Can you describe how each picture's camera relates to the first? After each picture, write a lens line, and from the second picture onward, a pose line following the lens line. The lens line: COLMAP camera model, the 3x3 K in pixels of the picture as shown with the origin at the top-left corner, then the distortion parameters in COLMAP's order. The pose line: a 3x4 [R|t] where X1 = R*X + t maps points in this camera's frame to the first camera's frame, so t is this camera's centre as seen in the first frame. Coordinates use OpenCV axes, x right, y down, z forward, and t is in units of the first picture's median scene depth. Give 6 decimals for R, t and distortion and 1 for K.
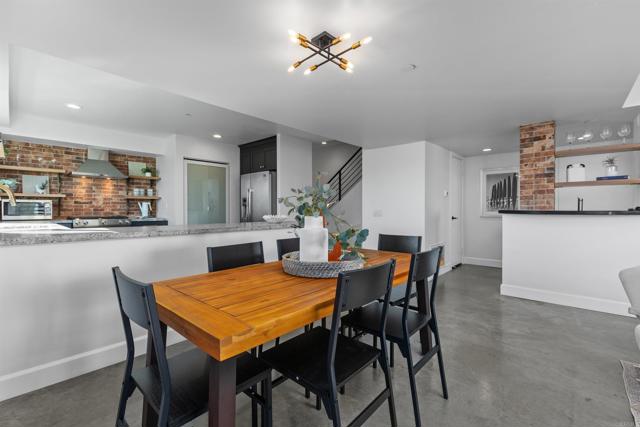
lens RADIAL K [[282.8, 0, 325.1], [0, 282.8, 210.7], [0, 0, 1]] dist [0.000978, 0.000293]
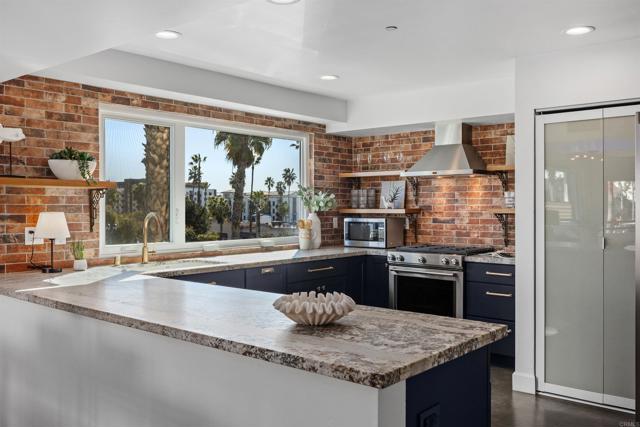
lens RADIAL K [[573.5, 0, 320.0], [0, 573.5, 213.5], [0, 0, 1]] dist [-0.004502, -0.004843]
pose [[0.028037, 0.010729, -0.999549, 0.304355], [-0.003356, 0.999938, 0.010639, -0.054214], [0.999601, 0.003056, 0.028071, 0.698700]]
